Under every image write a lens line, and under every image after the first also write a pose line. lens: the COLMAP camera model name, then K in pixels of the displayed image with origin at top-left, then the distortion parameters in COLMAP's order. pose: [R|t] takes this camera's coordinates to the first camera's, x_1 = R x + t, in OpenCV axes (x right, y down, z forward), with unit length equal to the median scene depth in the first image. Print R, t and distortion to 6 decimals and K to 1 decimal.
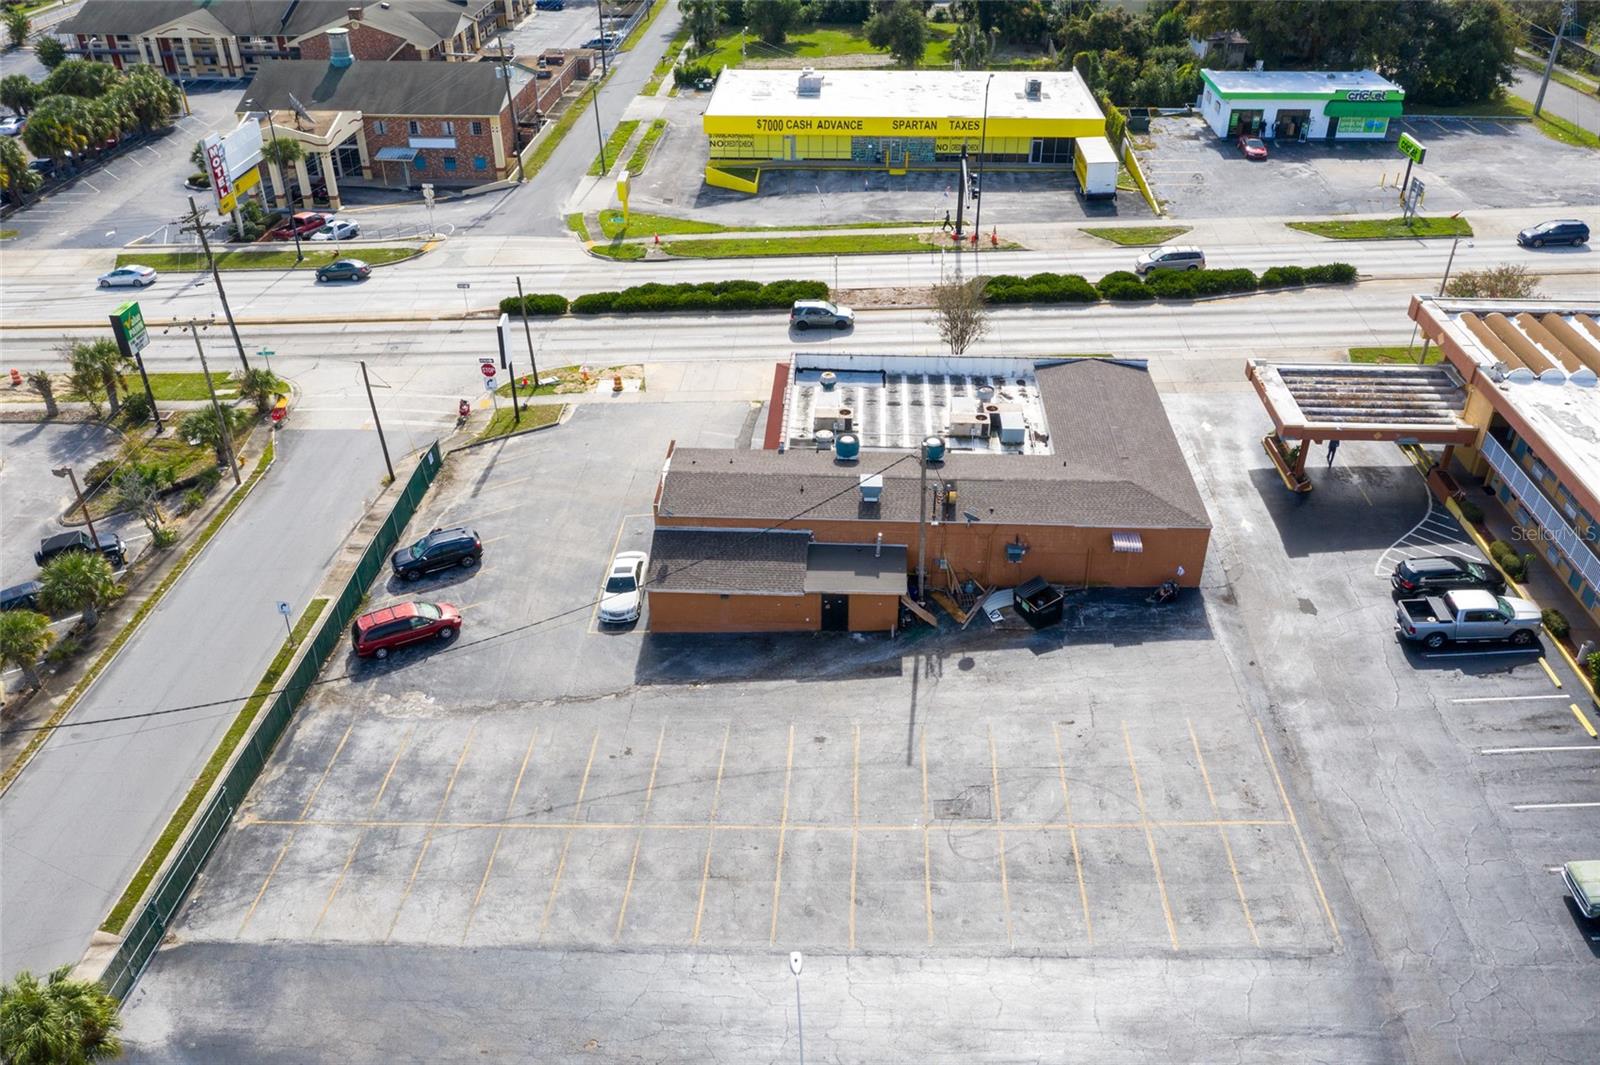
lens RADIAL K [[1277.3, 0, 801.4], [0, 1277.3, 528.0], [0, 0, 1]] dist [0.003178, 0.004693]
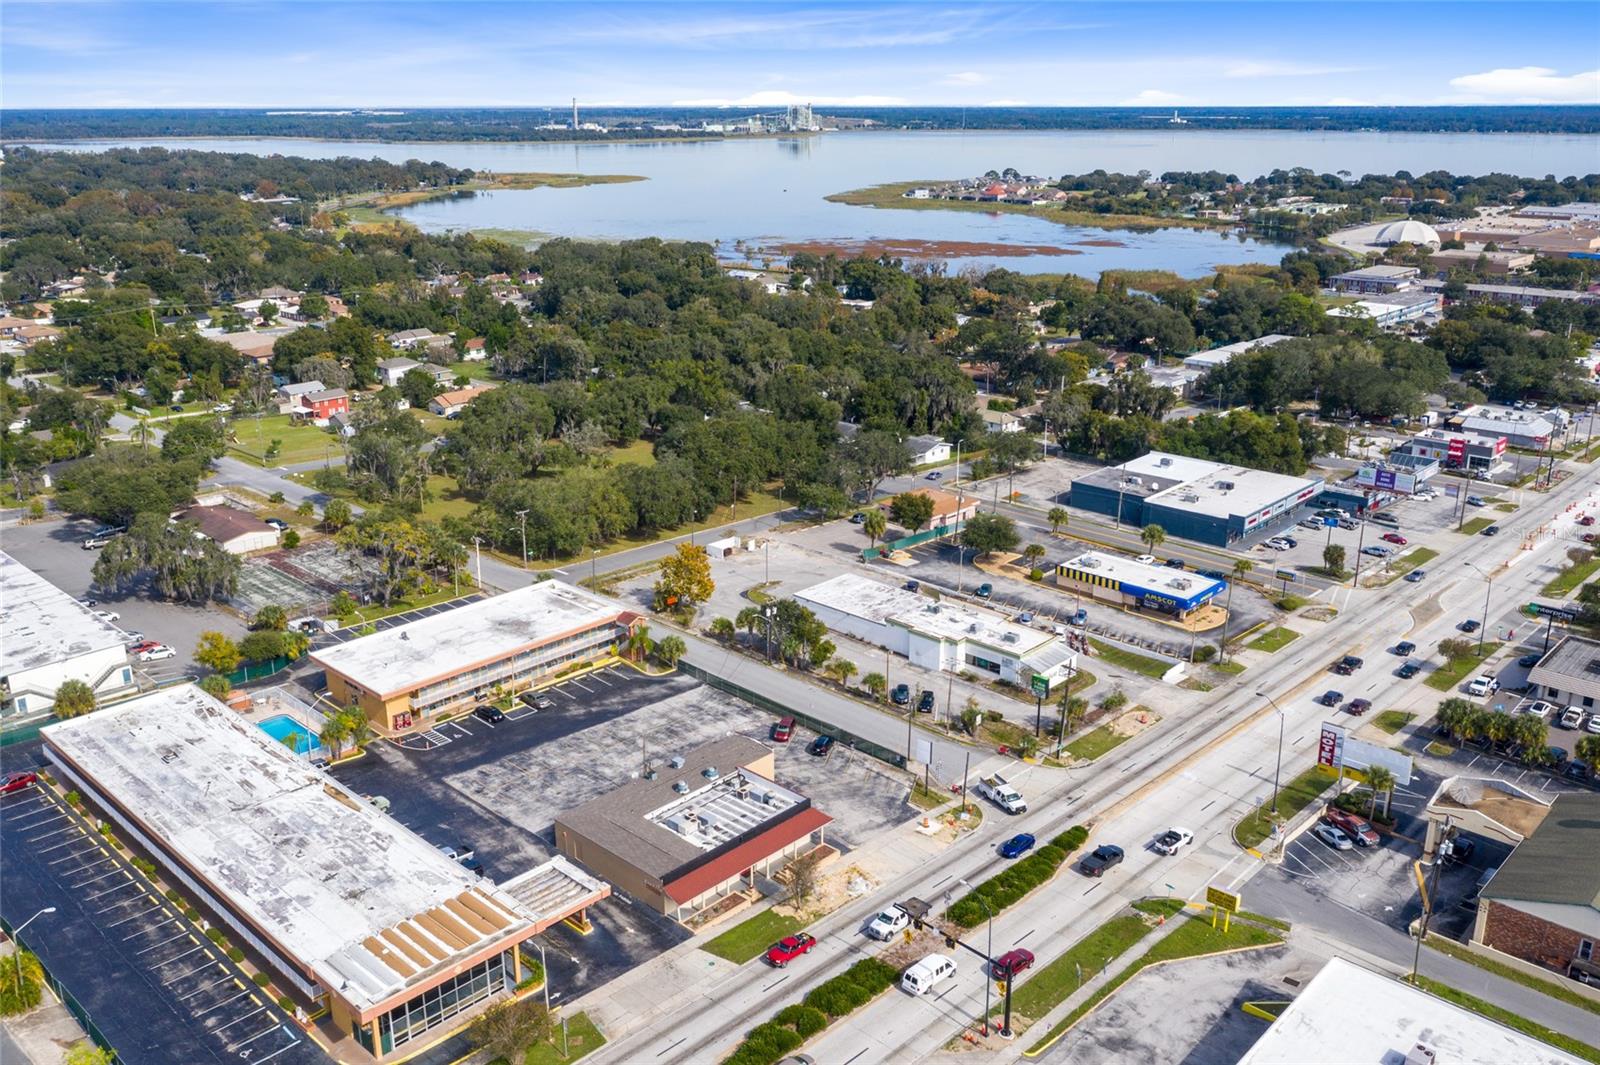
lens RADIAL K [[1321.8, 0, 800.0], [0, 1321.8, 532.5], [0, 0, 1]] dist [0.000327, 0.008960]
pose [[-0.653741, 0.239420, -0.717844, 0.931986], [-0.401025, 0.694847, 0.596964, -1.118402], [0.641718, 0.678134, -0.358236, 1.035478]]
